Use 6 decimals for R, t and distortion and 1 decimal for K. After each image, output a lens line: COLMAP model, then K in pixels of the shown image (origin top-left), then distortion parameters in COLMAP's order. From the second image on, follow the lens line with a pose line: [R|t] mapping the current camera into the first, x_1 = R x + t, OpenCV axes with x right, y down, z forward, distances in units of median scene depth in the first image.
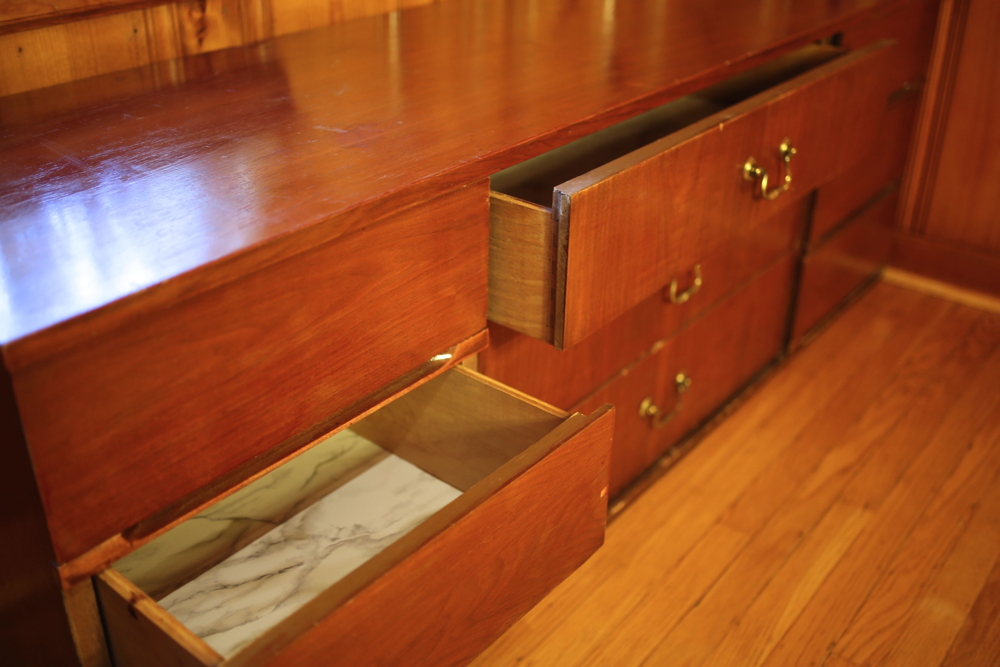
lens RADIAL K [[1023.0, 0, 498.6], [0, 1023.0, 336.4], [0, 0, 1]] dist [-0.073540, 0.000000]
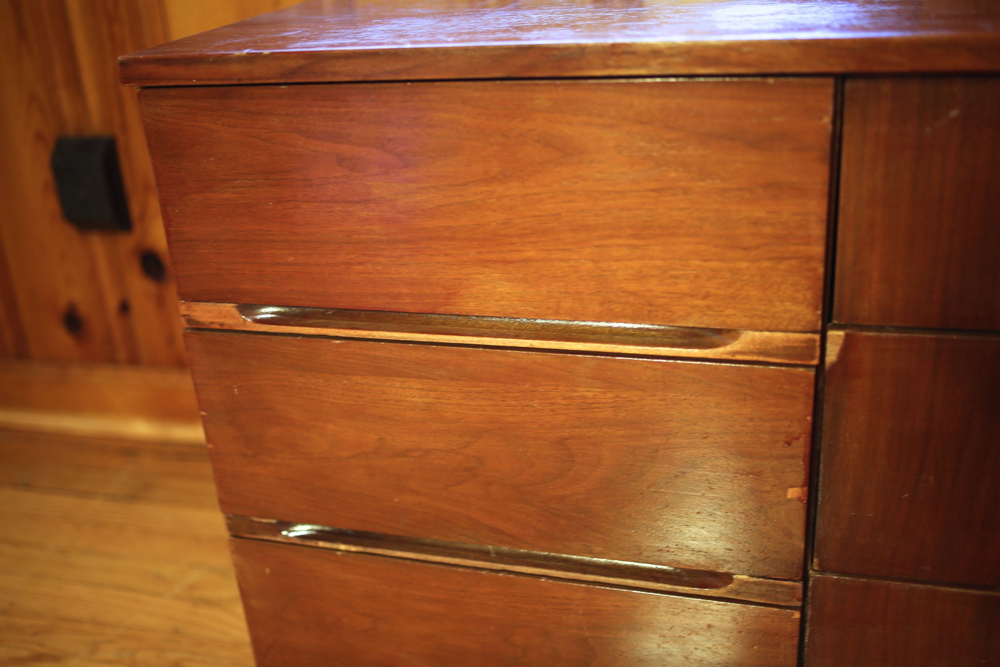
lens RADIAL K [[1023.0, 0, 499.5], [0, 1023.0, 332.6], [0, 0, 1]] dist [-0.073540, 0.000000]
pose [[0.387940, 0.326493, -0.861920, 0.364242], [-0.378190, 0.909194, 0.174181, -0.035068], [0.840521, 0.258398, 0.476188, 0.428735]]
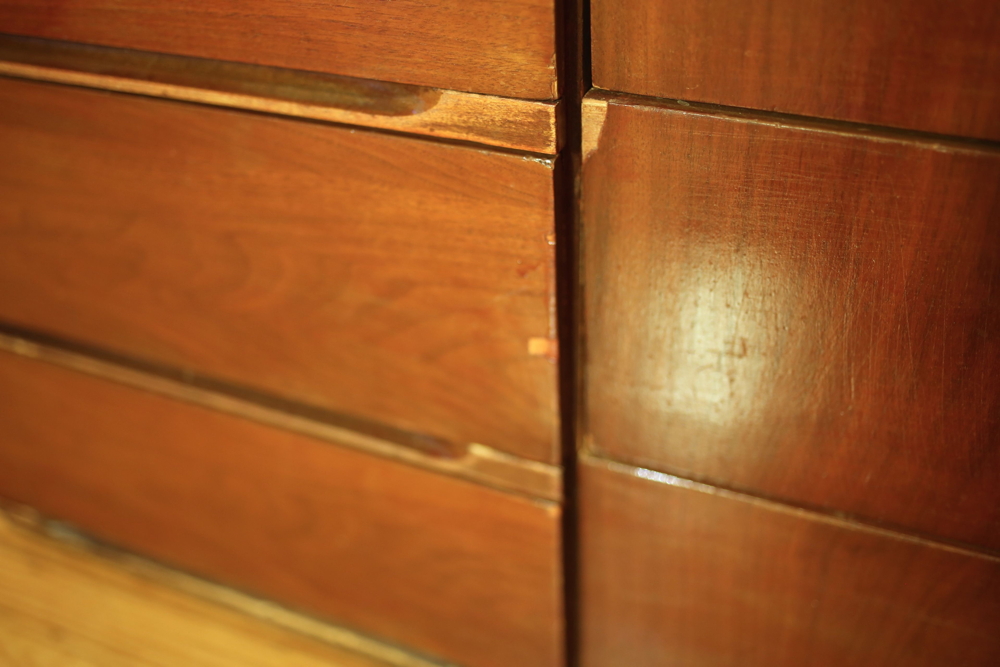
lens RADIAL K [[1061.4, 0, 496.8], [0, 1061.4, 331.7], [0, 0, 1]] dist [-0.083433, 0.000000]
pose [[0.276515, 0.552375, -0.786398, 0.273600], [-0.415177, 0.806662, 0.420623, -0.077845], [0.866699, 0.210186, 0.452387, 0.658648]]
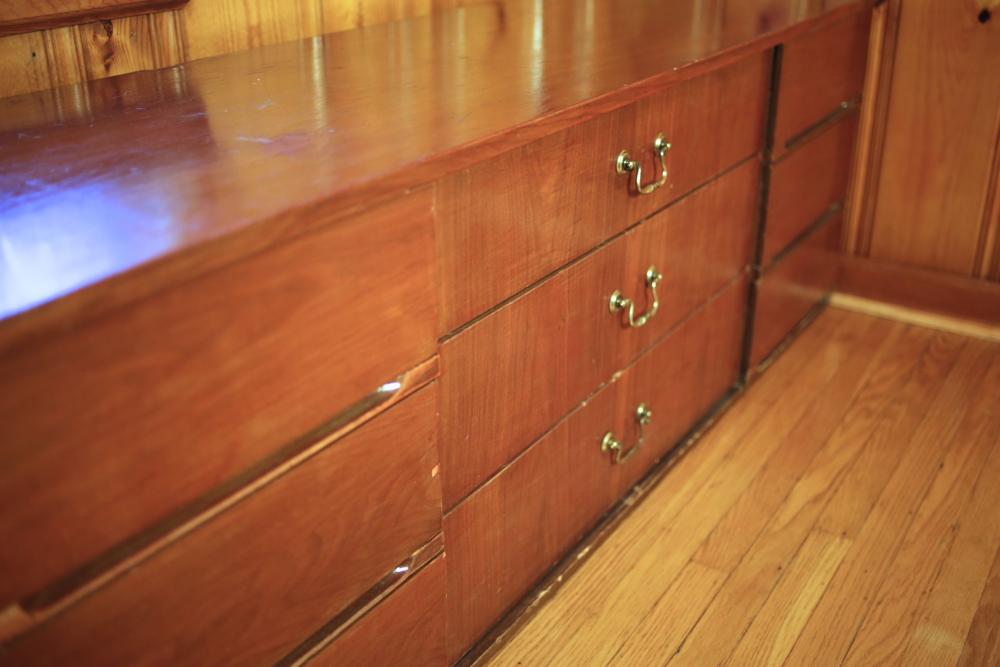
lens RADIAL K [[1023.0, 0, 503.3], [0, 1023.0, 332.8], [0, 0, 1]] dist [-0.073540, 0.000000]
pose [[0.996032, -0.049345, 0.074064, -0.015974], [0.054143, 0.996465, -0.064235, 0.027448], [-0.070633, 0.067990, 0.995183, 0.080214]]
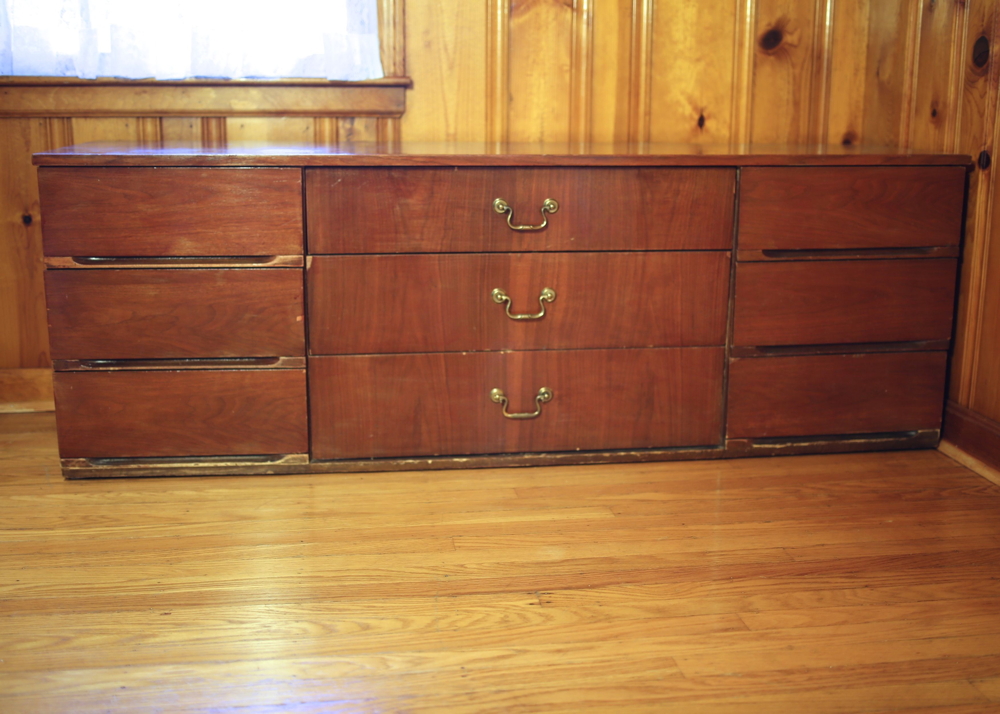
lens RADIAL K [[1109.8, 0, 499.8], [0, 1109.8, 352.0], [0, 0, 1]] dist [-0.069374, 0.000000]
pose [[0.722500, 0.149881, -0.674929, 1.303904], [-0.335425, 0.929621, -0.152628, 0.273326], [0.604552, 0.336662, 0.721925, -0.137704]]
